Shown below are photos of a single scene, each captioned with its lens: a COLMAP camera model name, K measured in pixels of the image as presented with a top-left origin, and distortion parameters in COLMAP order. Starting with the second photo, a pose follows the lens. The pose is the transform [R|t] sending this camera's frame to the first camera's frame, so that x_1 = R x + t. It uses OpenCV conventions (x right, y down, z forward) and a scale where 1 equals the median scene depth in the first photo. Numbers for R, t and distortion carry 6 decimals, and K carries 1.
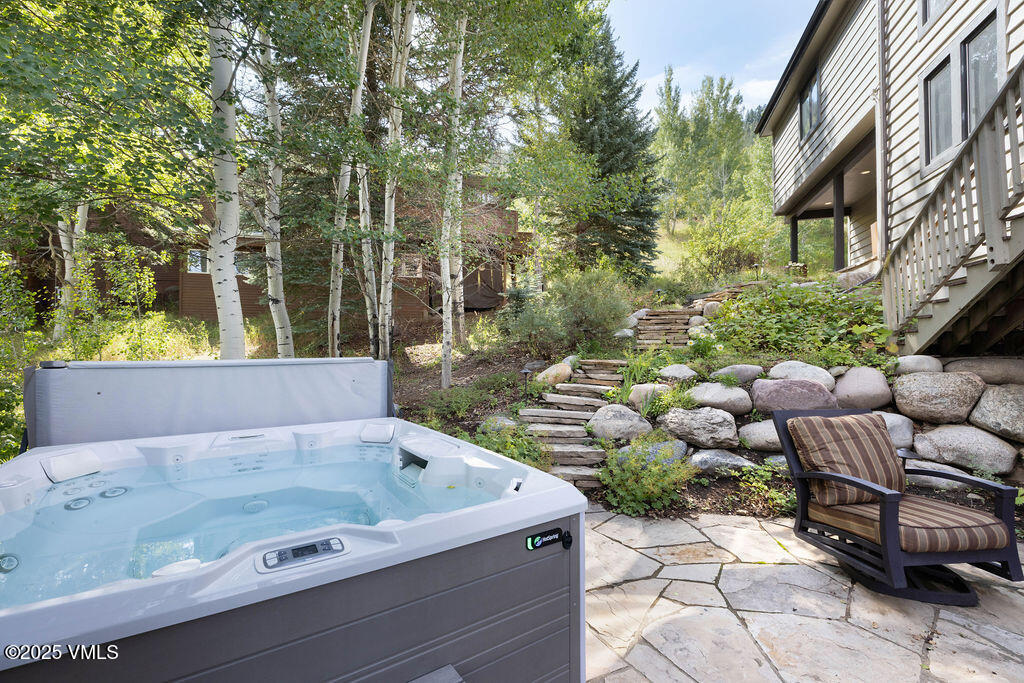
lens RADIAL K [[431.0, 0, 484.6], [0, 431.0, 343.0], [0, 0, 1]] dist [0.001113, 0.000124]
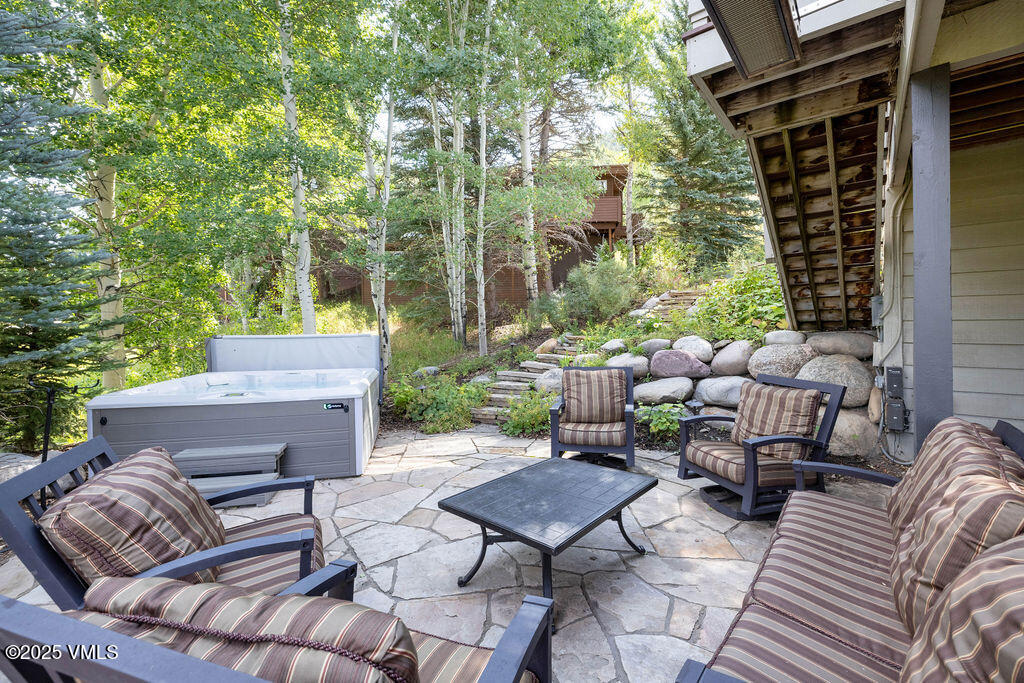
lens RADIAL K [[428.3, 0, 516.7], [0, 428.3, 342.5], [0, 0, 1]] dist [0.001549, 0.000136]
pose [[0.944834, 0.003805, -0.327528, 0.531352], [0.011403, 0.998944, 0.044498, 0.000726], [0.327352, -0.045778, 0.943793, -0.256887]]
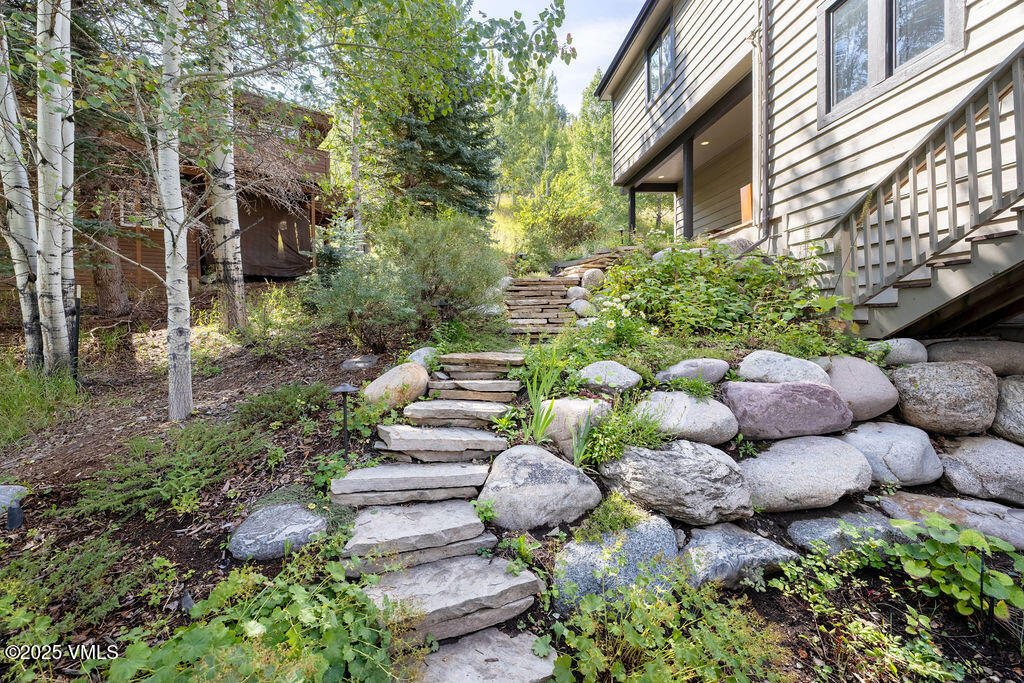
lens RADIAL K [[438.3, 0, 487.4], [0, 438.3, 324.7], [0, 0, 1]] dist [0.000660, 0.000169]
pose [[0.915694, -0.018900, 0.401431, 0.044314], [0.013642, 0.999780, 0.015952, -0.012699], [-0.401644, -0.009131, 0.915750, 0.462275]]
